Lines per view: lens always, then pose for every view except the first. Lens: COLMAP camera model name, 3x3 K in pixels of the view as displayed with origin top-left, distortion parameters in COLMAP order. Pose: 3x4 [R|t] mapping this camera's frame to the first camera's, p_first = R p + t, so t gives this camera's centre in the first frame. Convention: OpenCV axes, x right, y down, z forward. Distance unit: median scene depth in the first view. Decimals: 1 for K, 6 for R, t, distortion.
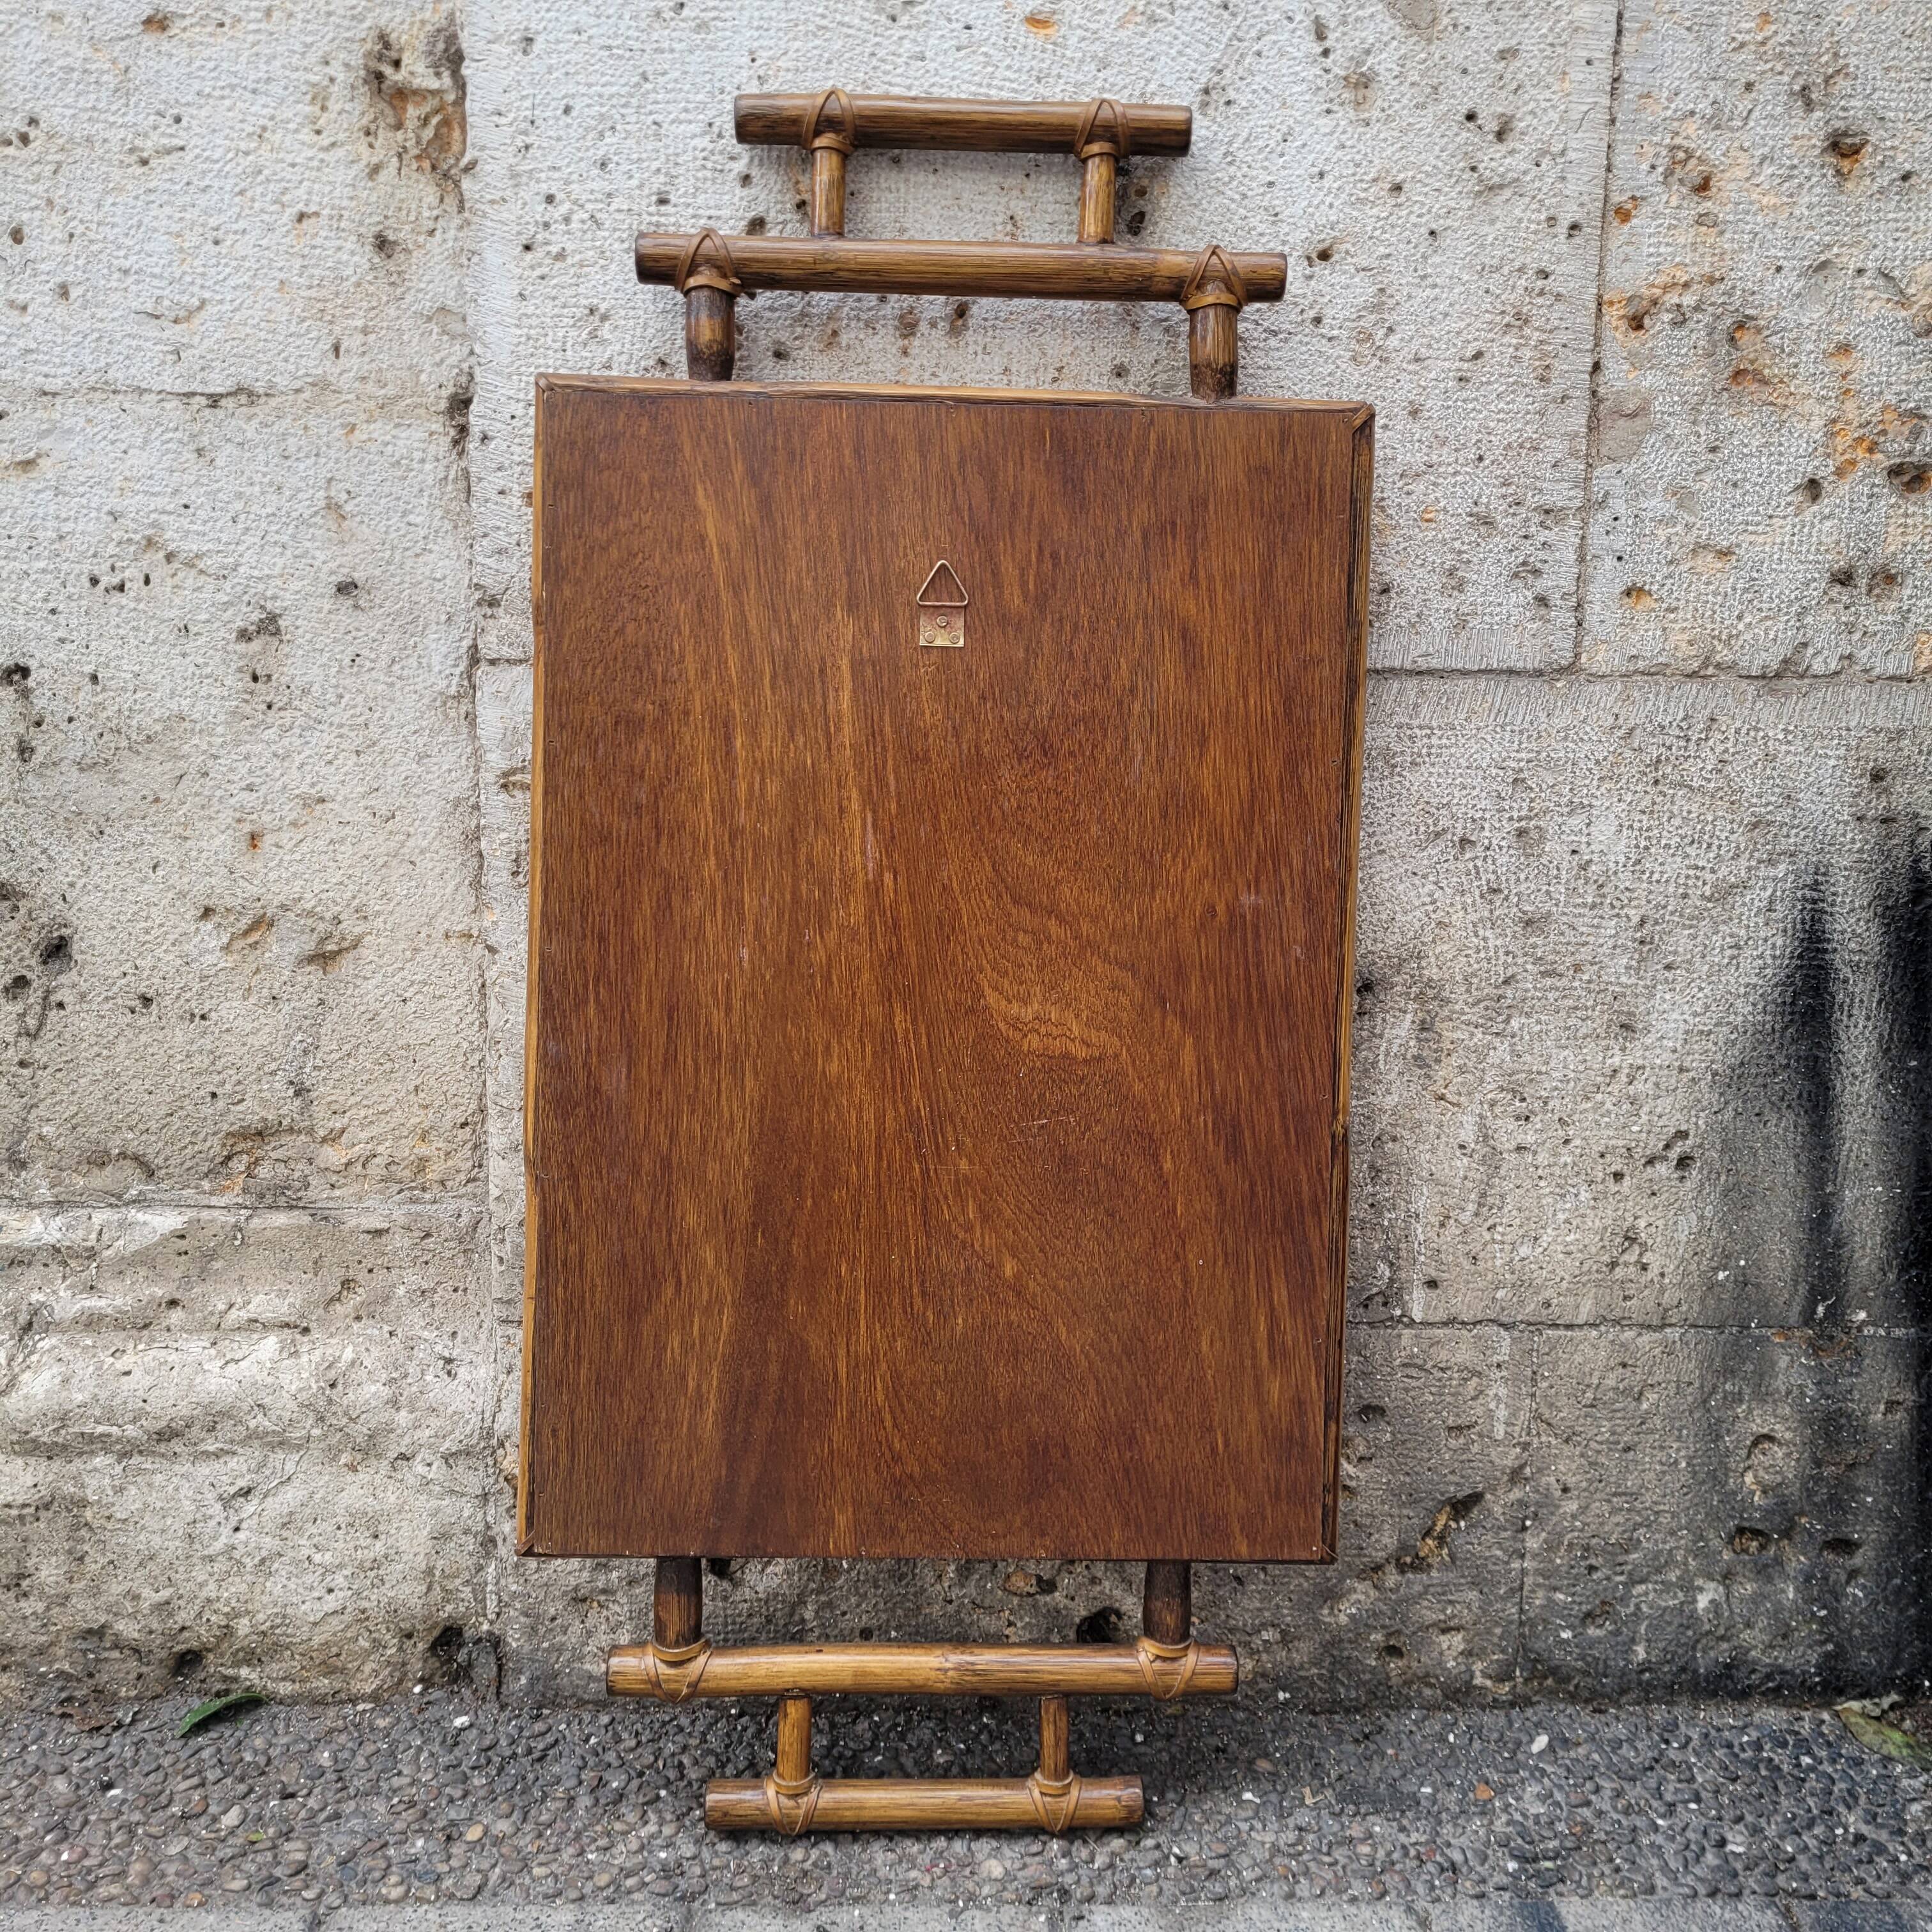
lens RADIAL K [[1962.1, 0, 978.3], [0, 1962.1, 925.8], [0, 0, 1]] dist [0.063667, -0.064506]
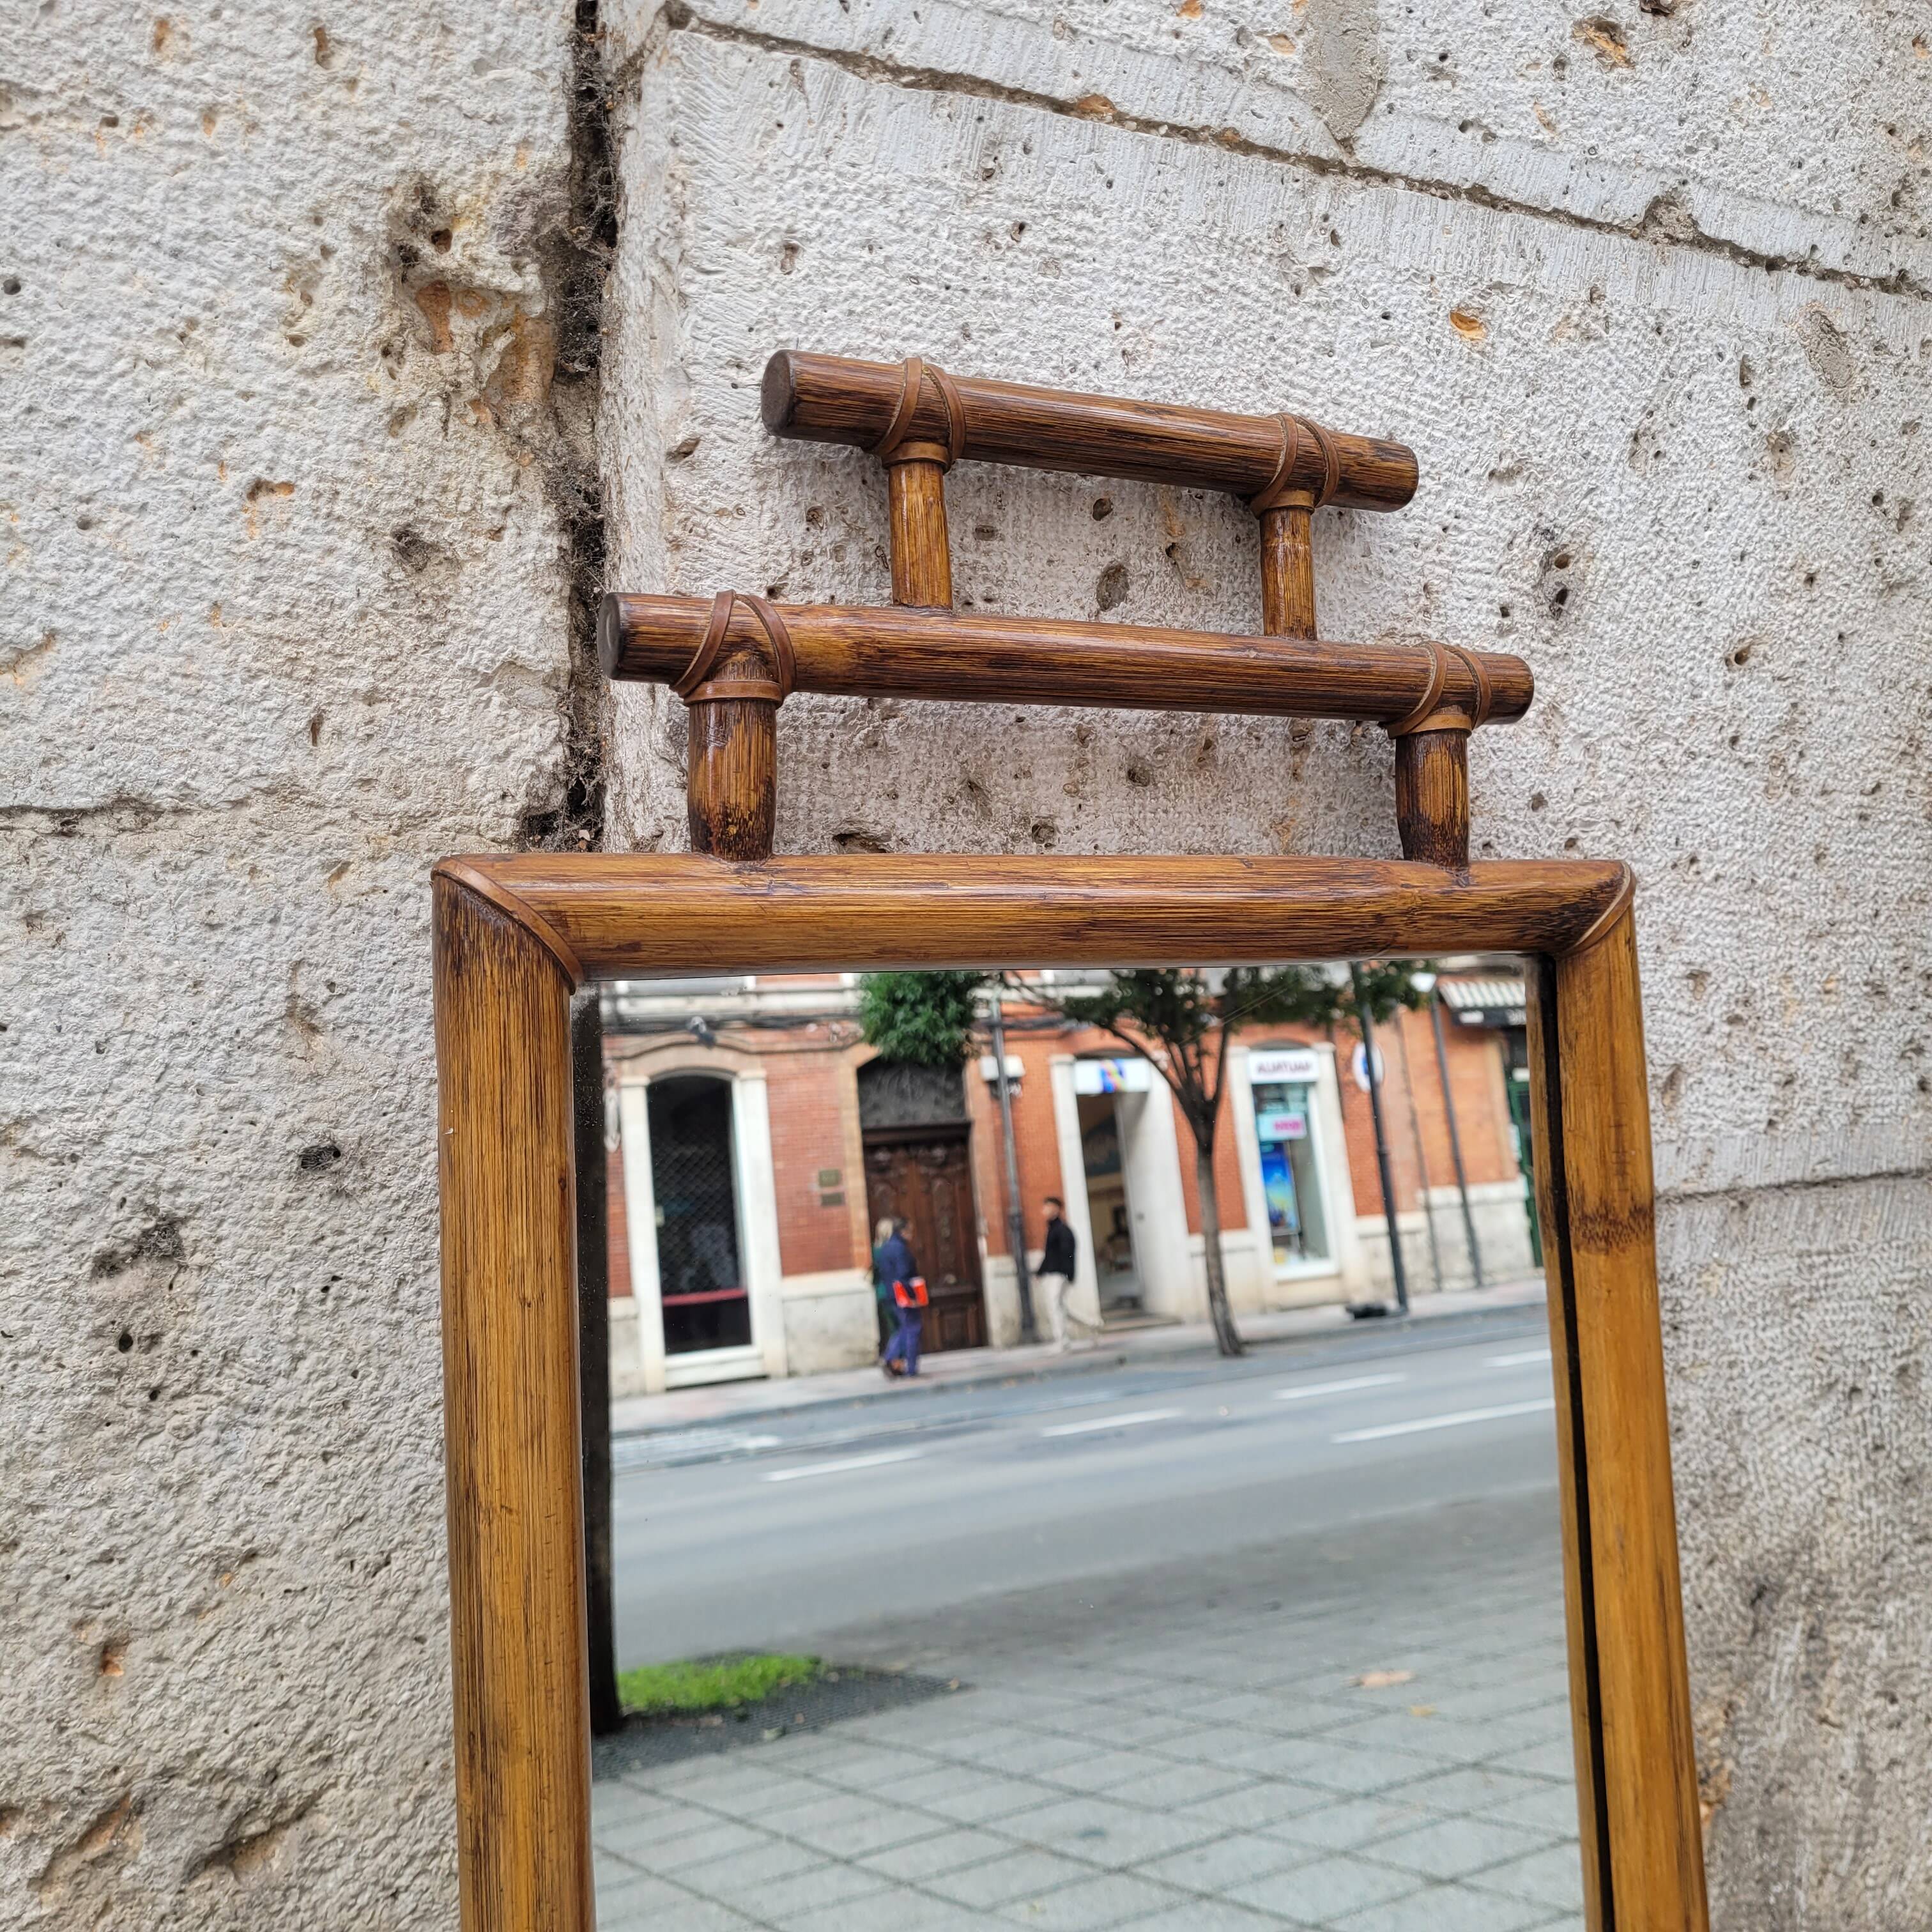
lens RADIAL K [[1948.5, 0, 980.5], [0, 1948.5, 933.4], [0, 0, 1]] dist [0.051576, -0.057666]
pose [[0.890138, -0.020784, 0.455217, -0.401947], [0.054449, 0.996654, -0.060968, -0.190005], [-0.452426, 0.079056, 0.888291, 0.439535]]
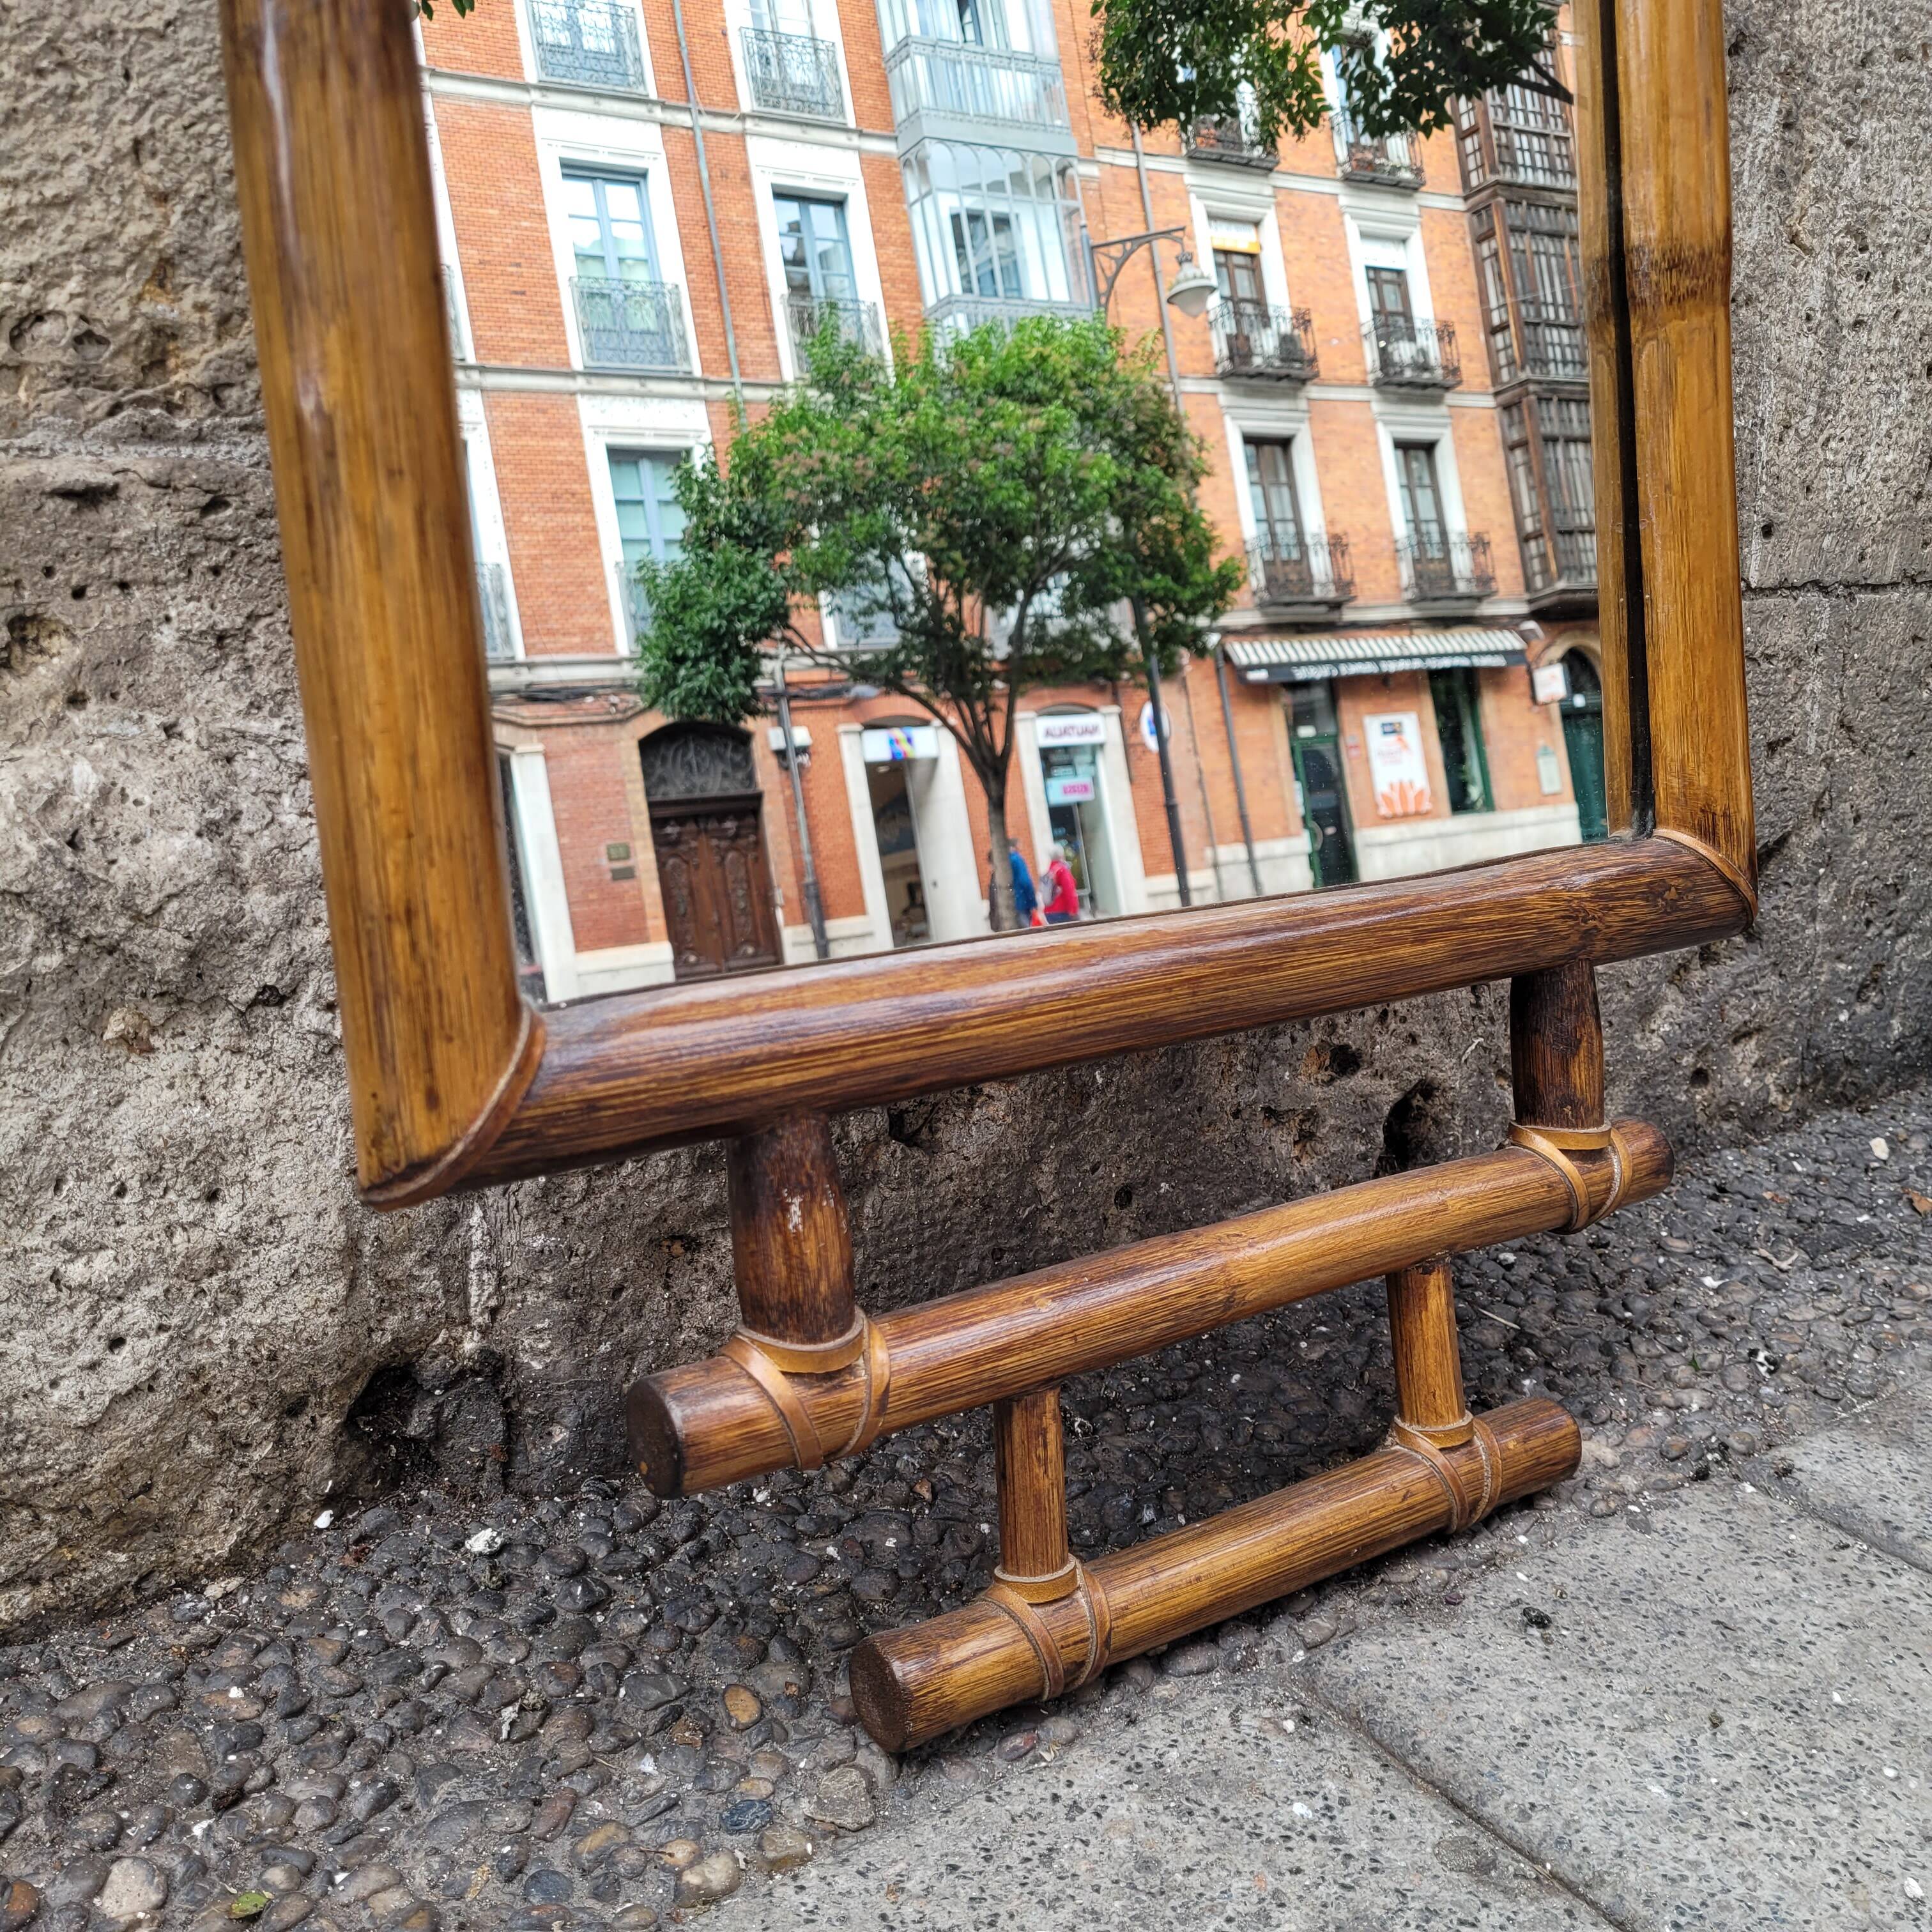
lens RADIAL K [[1955.9, 0, 966.6], [0, 1955.9, 935.0], [0, 0, 1]] dist [0.048664, -0.039001]
pose [[0.836748, -0.129198, 0.532128, -0.398302], [0.094967, 0.991281, 0.091346, 0.235645], [-0.539290, -0.025899, 0.841722, 0.571090]]
